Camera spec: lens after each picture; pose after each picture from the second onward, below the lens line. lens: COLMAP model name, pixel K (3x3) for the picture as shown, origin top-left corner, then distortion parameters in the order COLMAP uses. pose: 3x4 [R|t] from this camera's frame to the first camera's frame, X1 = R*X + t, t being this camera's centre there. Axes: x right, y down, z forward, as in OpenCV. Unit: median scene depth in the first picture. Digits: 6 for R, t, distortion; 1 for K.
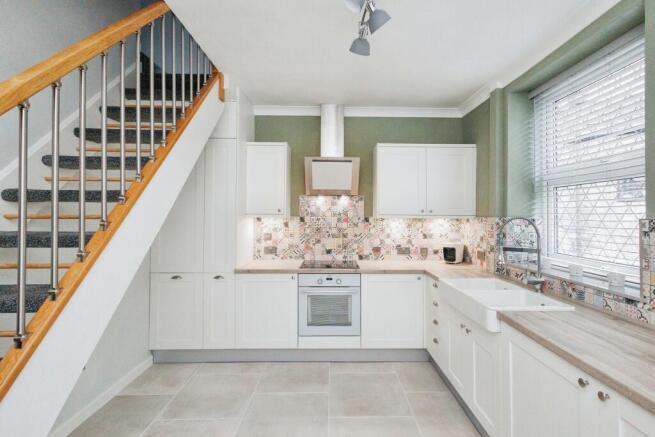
lens RADIAL K [[311.0, 0, 333.3], [0, 311.0, 214.6], [0, 0, 1]] dist [0.002911, -0.004930]
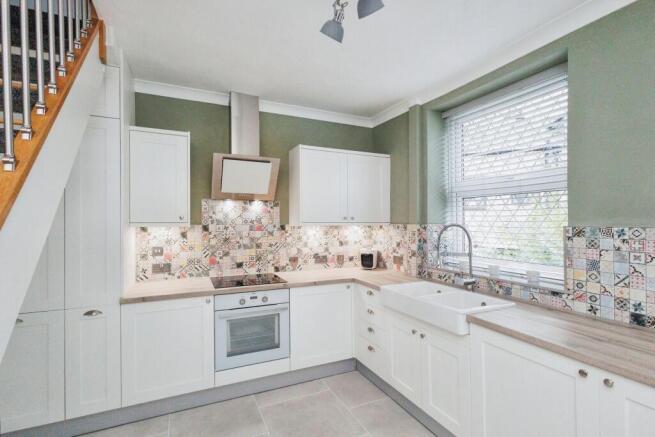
lens RADIAL K [[311.0, 0, 327.5], [0, 311.0, 222.4], [0, 0, 1]] dist [0.002911, -0.004930]
pose [[0.903851, -0.007022, 0.427789, -0.195288], [0.003197, 0.999948, 0.009658, -0.008521], [-0.427834, -0.007362, 0.903827, 0.141283]]
